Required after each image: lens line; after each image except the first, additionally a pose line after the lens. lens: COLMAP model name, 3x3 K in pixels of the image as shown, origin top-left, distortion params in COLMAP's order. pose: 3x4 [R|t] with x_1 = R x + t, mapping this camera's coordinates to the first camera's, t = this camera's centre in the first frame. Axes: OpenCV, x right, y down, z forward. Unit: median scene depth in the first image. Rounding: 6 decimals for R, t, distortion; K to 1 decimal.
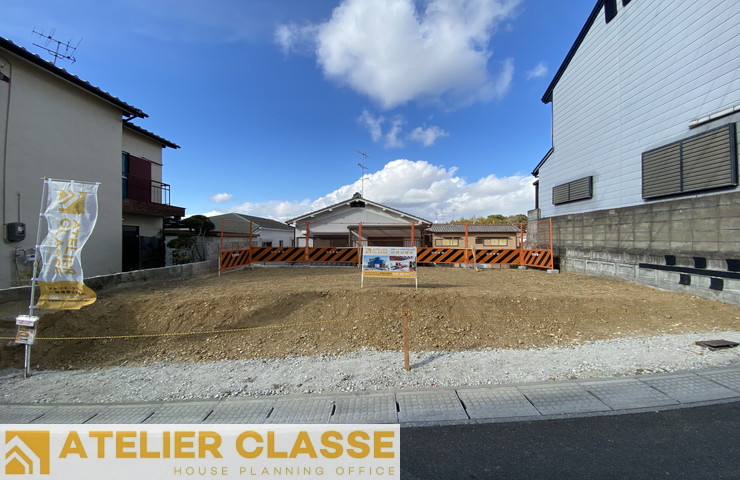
lens RADIAL K [[298.2, 0, 369.5], [0, 298.2, 238.1], [0, 0, 1]] dist [0.011232, -0.014896]
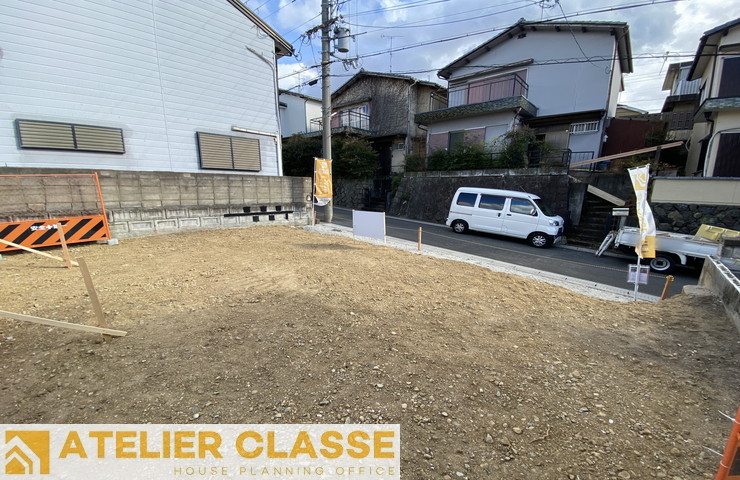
lens RADIAL K [[298.2, 0, 373.0], [0, 298.2, 256.5], [0, 0, 1]] dist [0.011232, -0.014896]
pose [[-0.777191, -0.147010, 0.611852, -0.544085], [-0.008427, 0.974672, 0.223480, -0.044457], [-0.629209, 0.168531, -0.758745, 1.502679]]
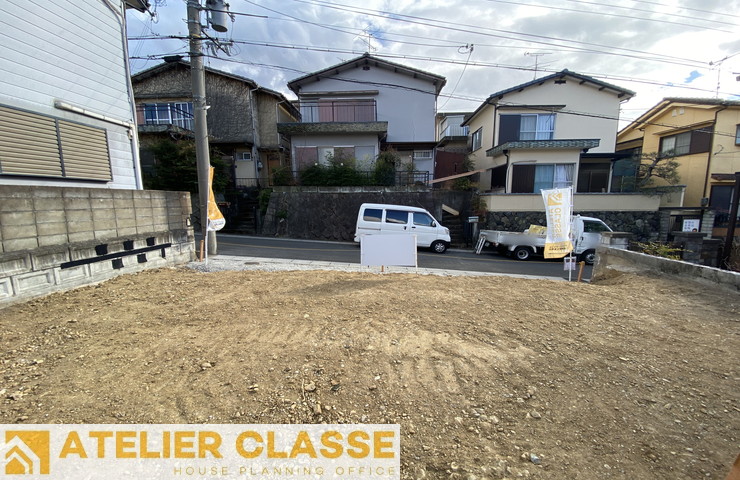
lens RADIAL K [[298.2, 0, 366.9], [0, 298.2, 250.6], [0, 0, 1]] dist [0.011232, -0.014896]
pose [[-0.999969, 0.007866, 0.000486, 0.104706], [0.007841, 0.986915, 0.161049, -0.058416], [0.000787, 0.161048, -0.986946, 1.545829]]
